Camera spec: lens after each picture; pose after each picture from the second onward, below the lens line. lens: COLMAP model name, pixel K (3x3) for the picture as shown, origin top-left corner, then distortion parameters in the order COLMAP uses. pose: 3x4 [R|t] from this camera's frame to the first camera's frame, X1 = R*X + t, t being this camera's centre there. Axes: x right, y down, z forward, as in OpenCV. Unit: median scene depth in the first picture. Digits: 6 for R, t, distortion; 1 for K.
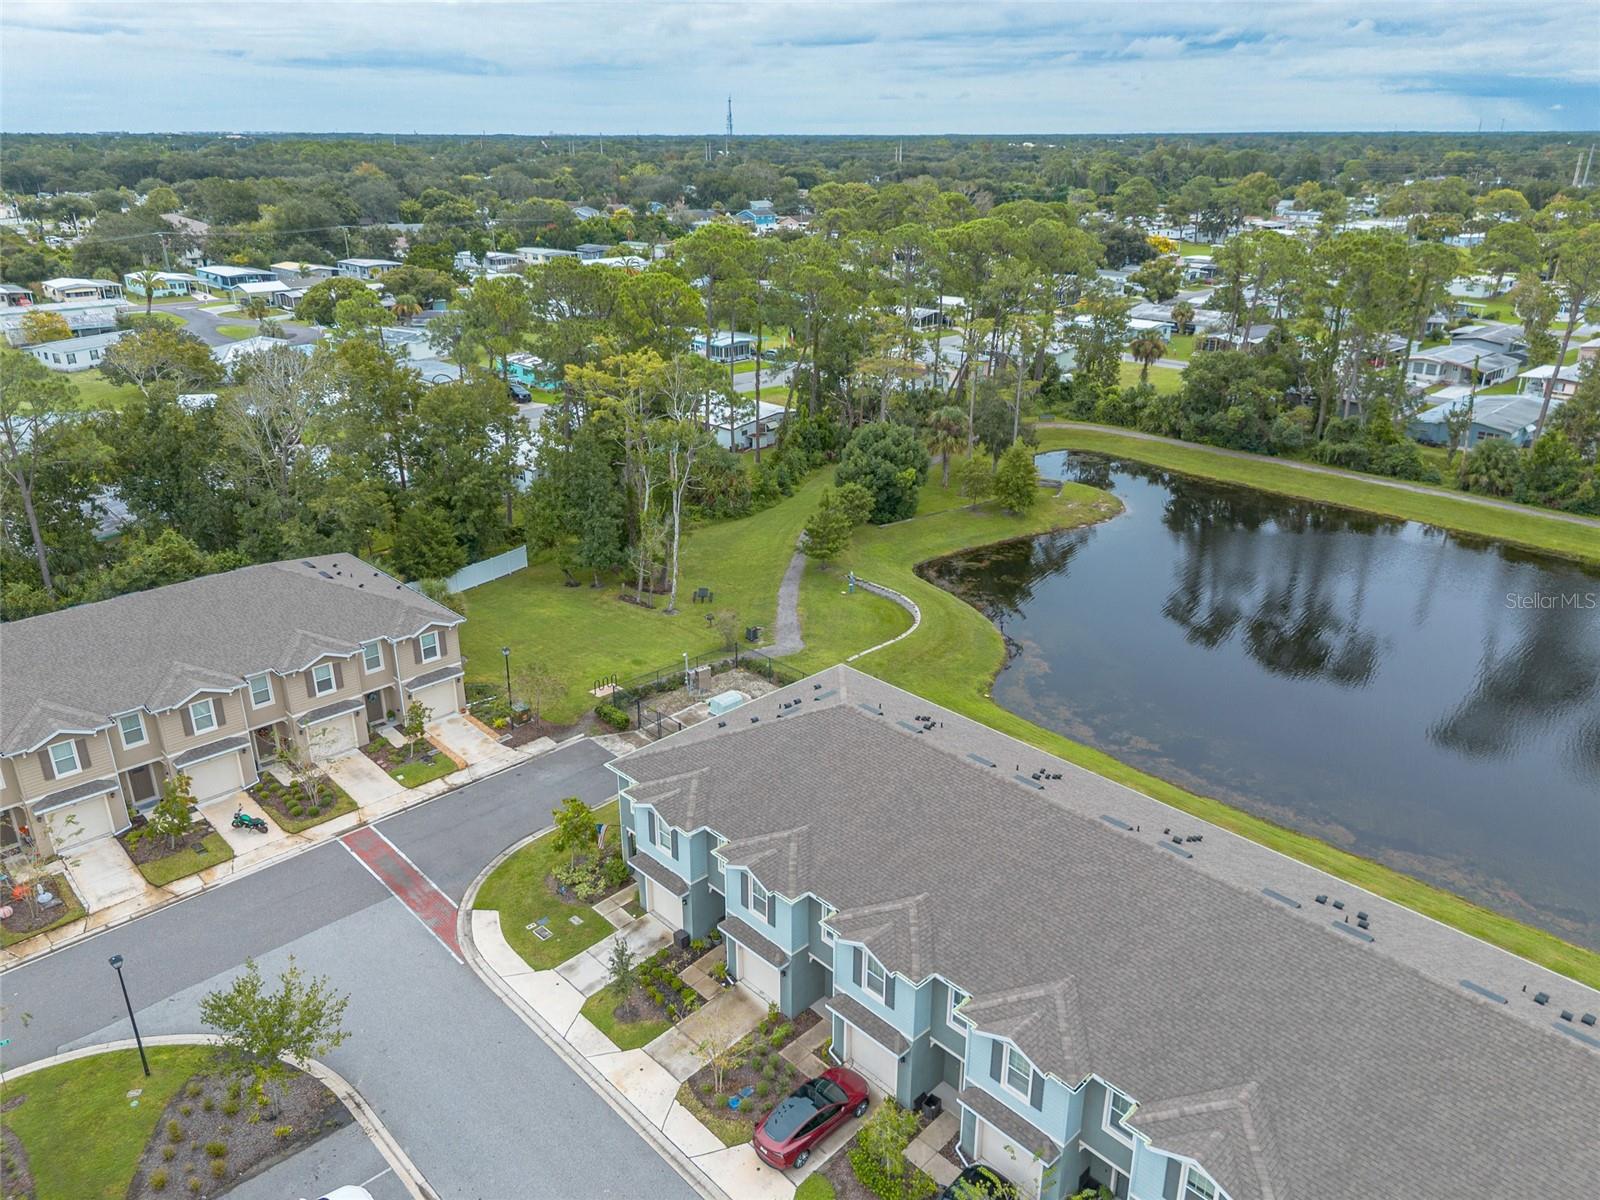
lens RADIAL K [[1142.7, 0, 800.6], [0, 1142.7, 604.4], [0, 0, 1]] dist [0.064312, -0.061610]
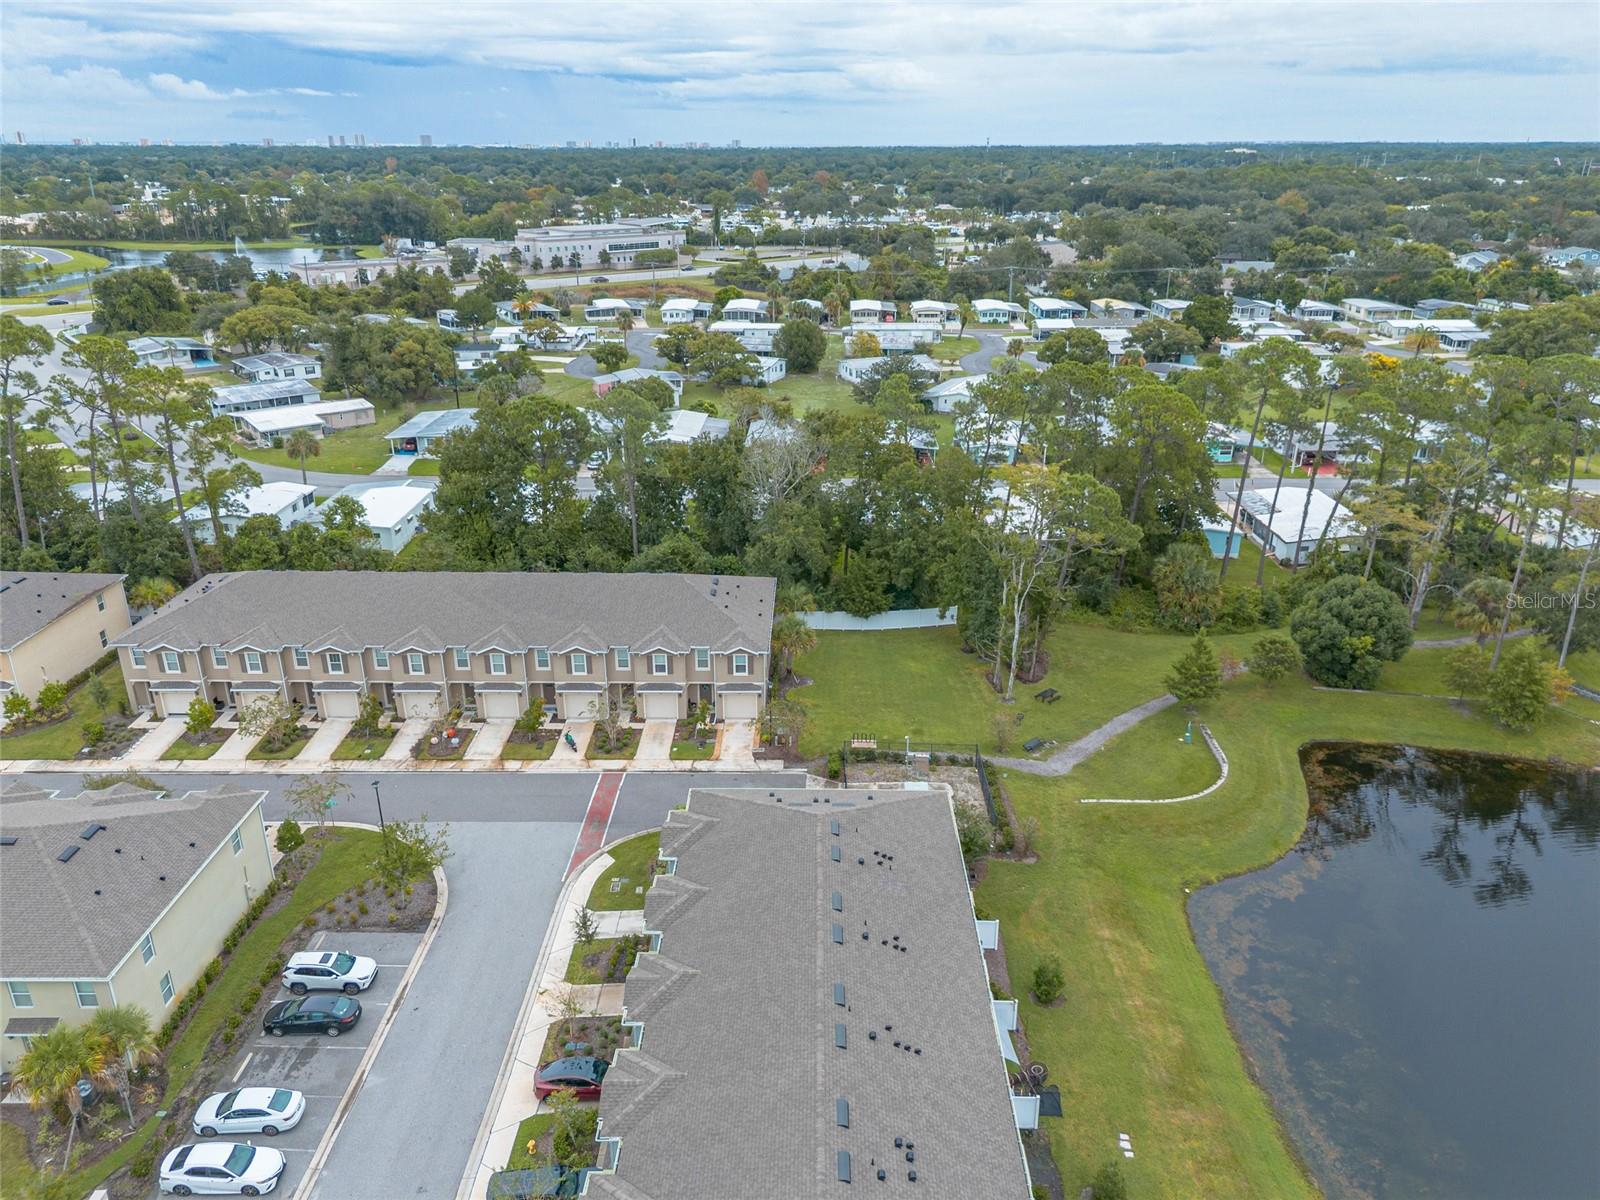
lens RADIAL K [[1142.7, 0, 798.5], [0, 1142.7, 591.6], [0, 0, 1]] dist [0.064312, -0.061610]
pose [[0.710917, 0.255263, -0.655315, 0.569416], [-0.265287, 0.960302, 0.086269, -0.176821], [0.651322, 0.112516, 0.750413, 0.055122]]
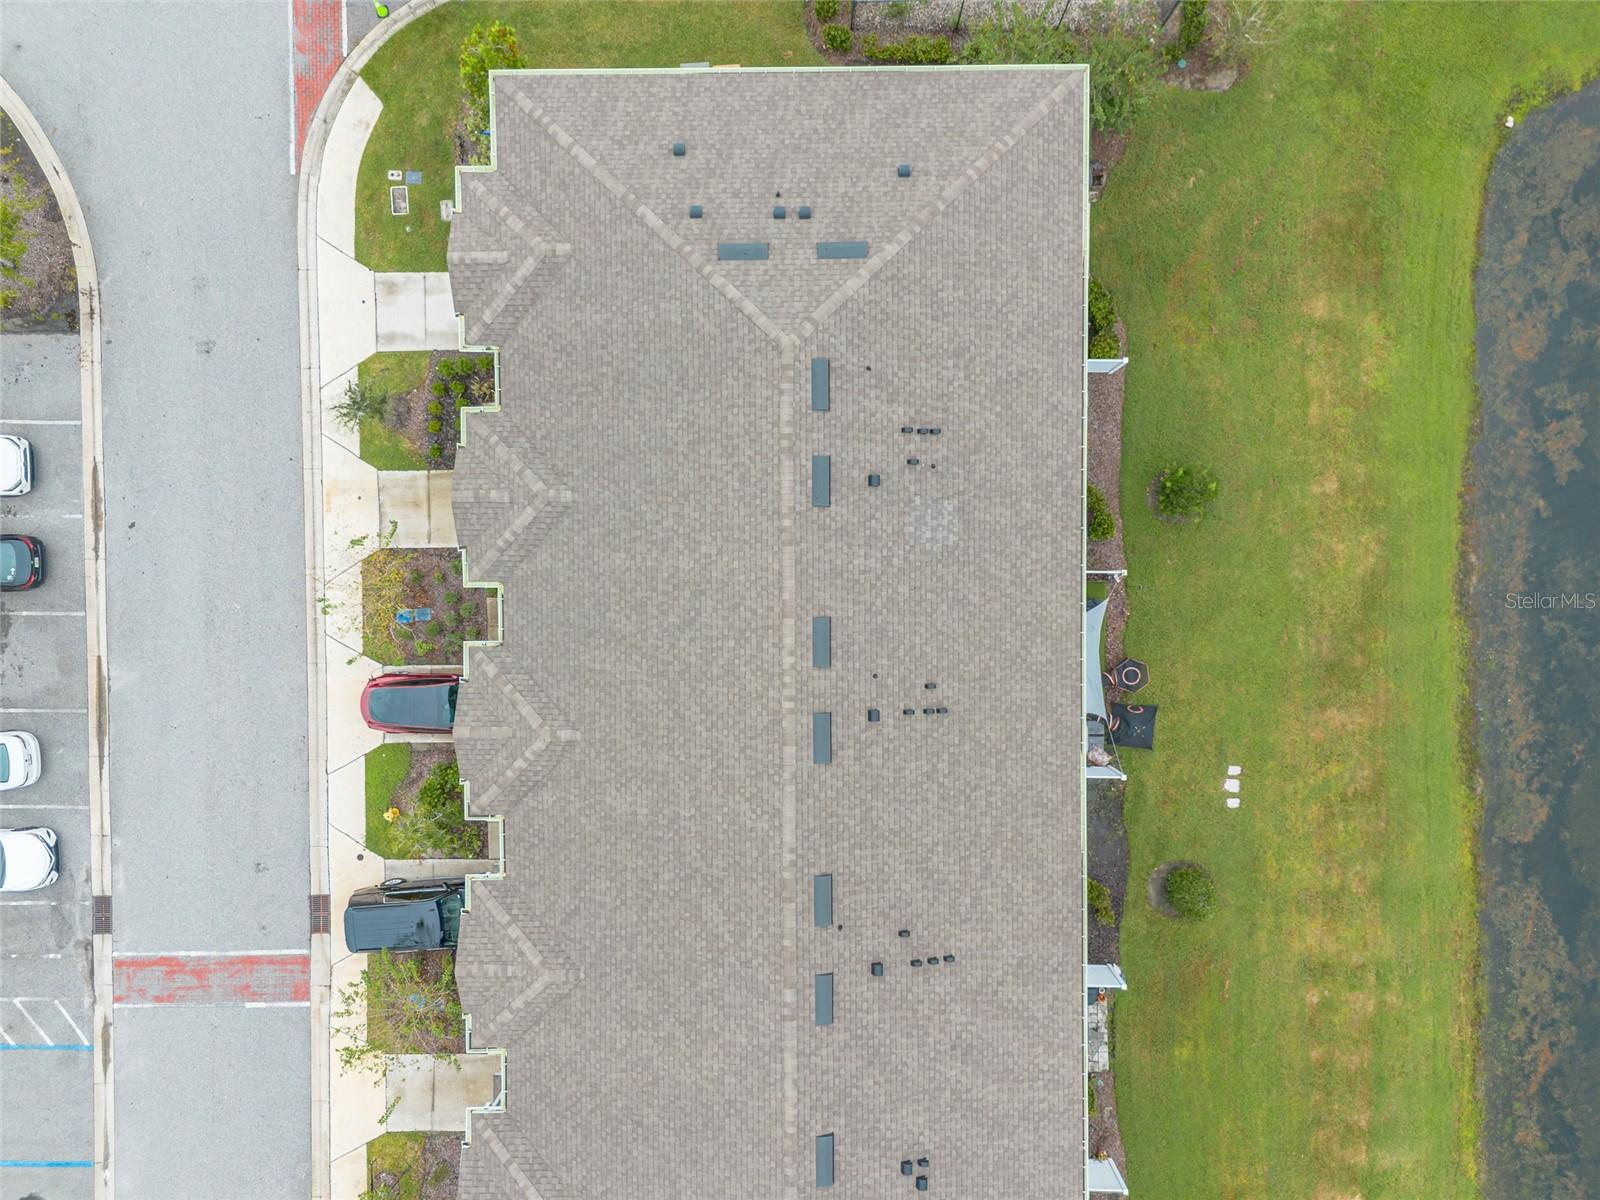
lens RADIAL K [[1142.7, 0, 800.0], [0, 1142.7, 601.0], [0, 0, 1]] dist [0.064312, -0.061610]
pose [[0.725481, 0.688218, 0.005694, 0.093739], [-0.248229, 0.253934, 0.934826, -0.292037], [0.641919, -0.679612, 0.355060, 0.565521]]
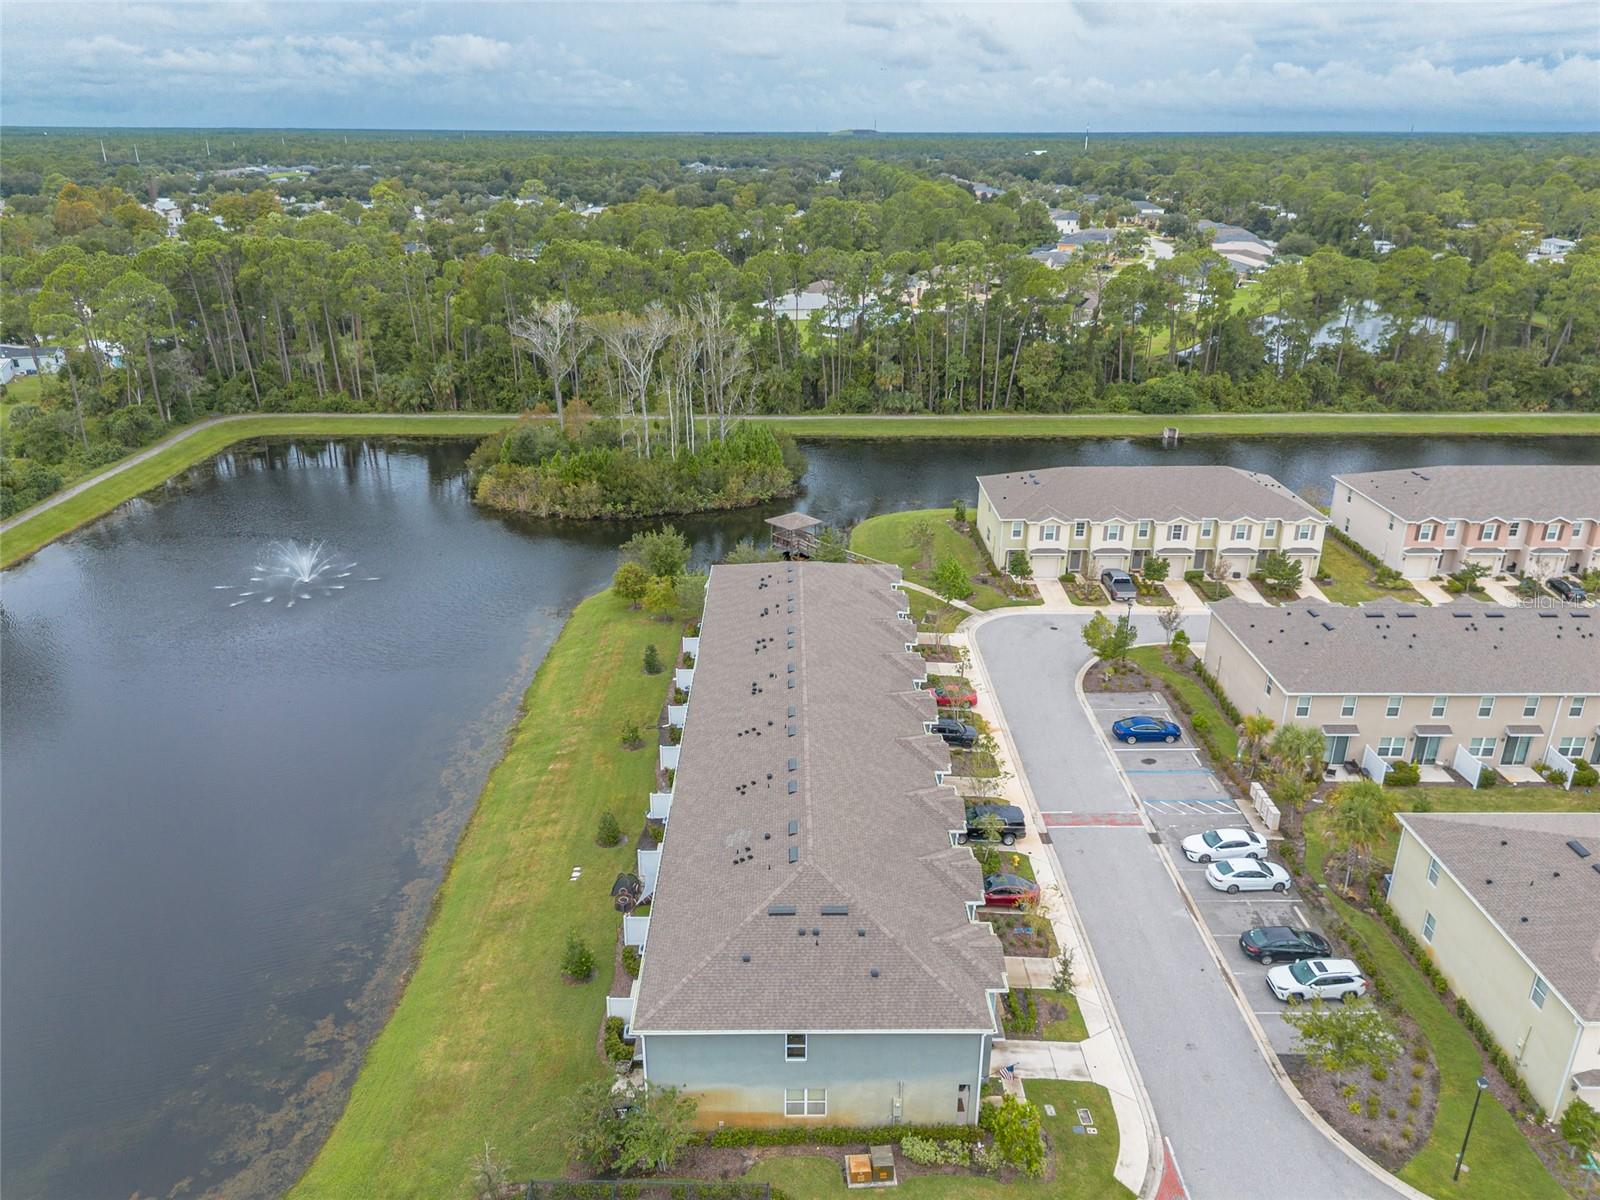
lens RADIAL K [[1142.7, 0, 803.1], [0, 1142.7, 614.5], [0, 0, 1]] dist [0.064312, -0.061610]
pose [[-0.730984, -0.268682, 0.627273, -0.433477], [0.253870, 0.746169, 0.615453, -0.570834], [-0.633413, 0.609133, -0.477227, 1.056737]]
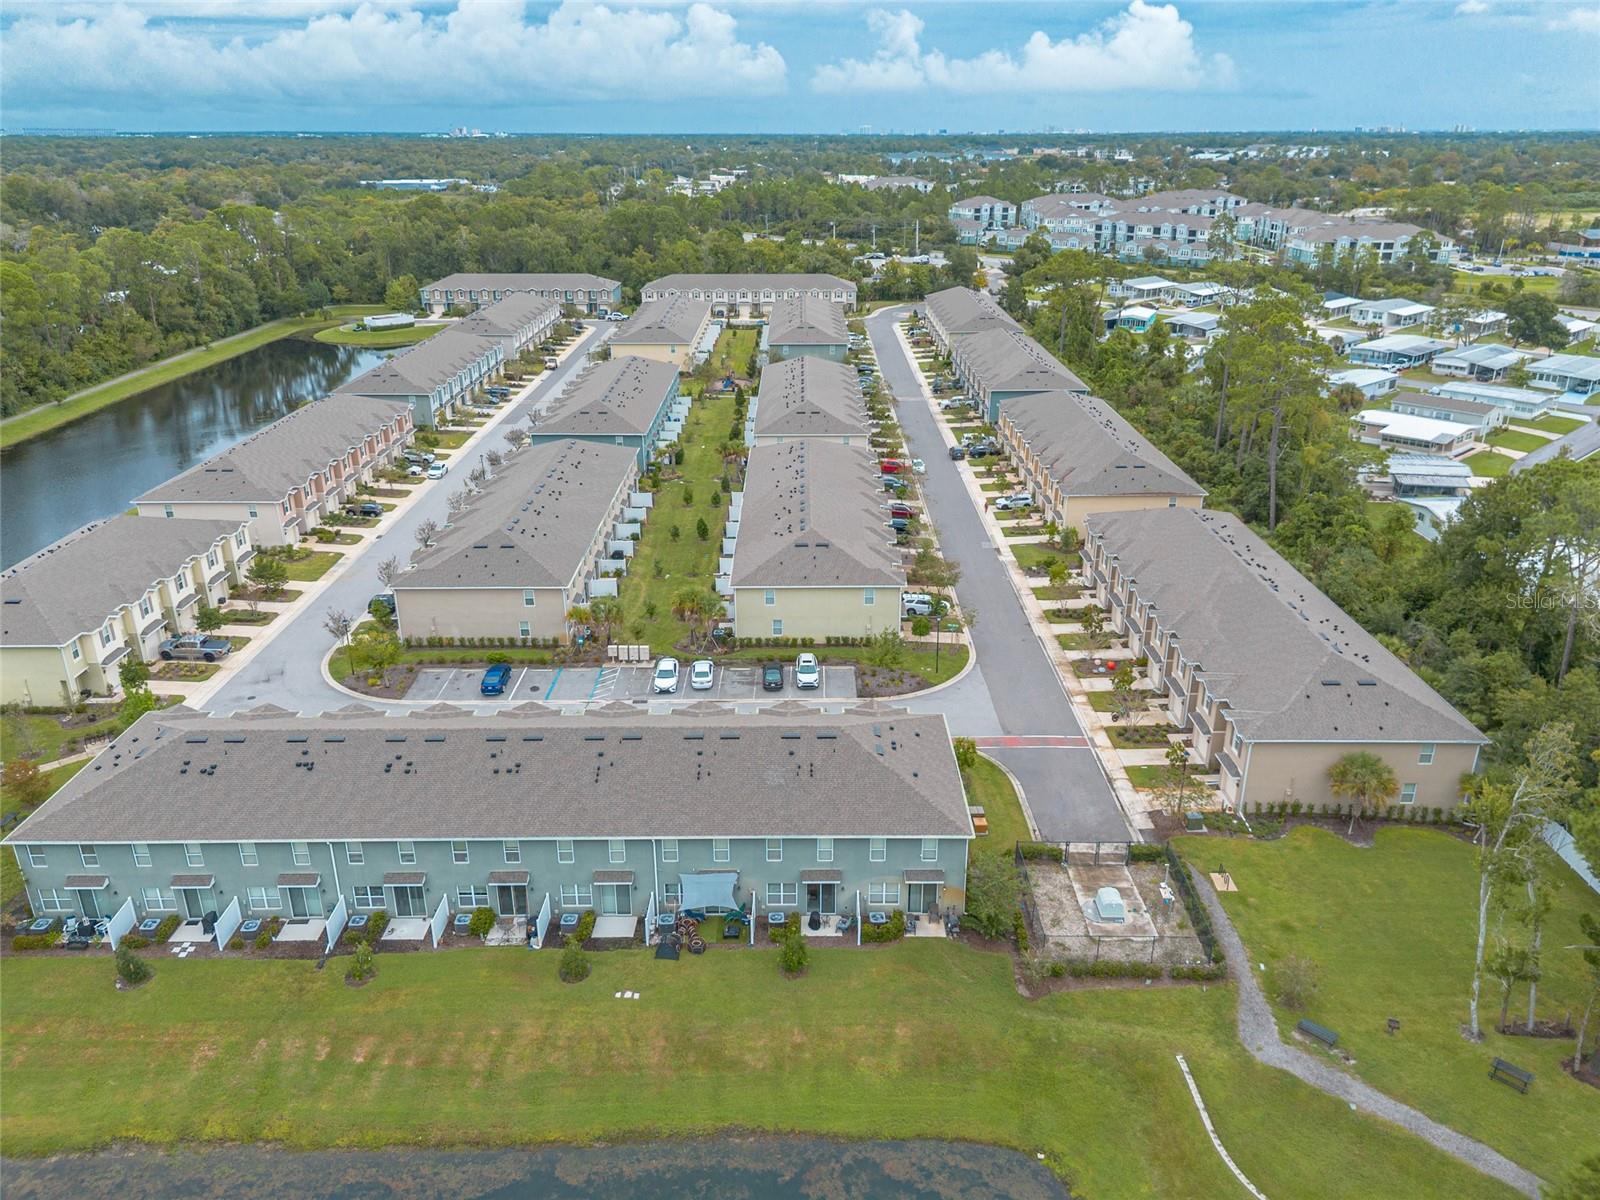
lens RADIAL K [[1142.7, 0, 800.4], [0, 1142.7, 606.7], [0, 0, 1]] dist [0.064312, -0.061610]
pose [[-0.691186, 0.275045, -0.668291, 0.763895], [-0.272653, 0.757156, 0.593612, -0.666501], [0.669270, 0.592507, -0.448344, 1.170947]]
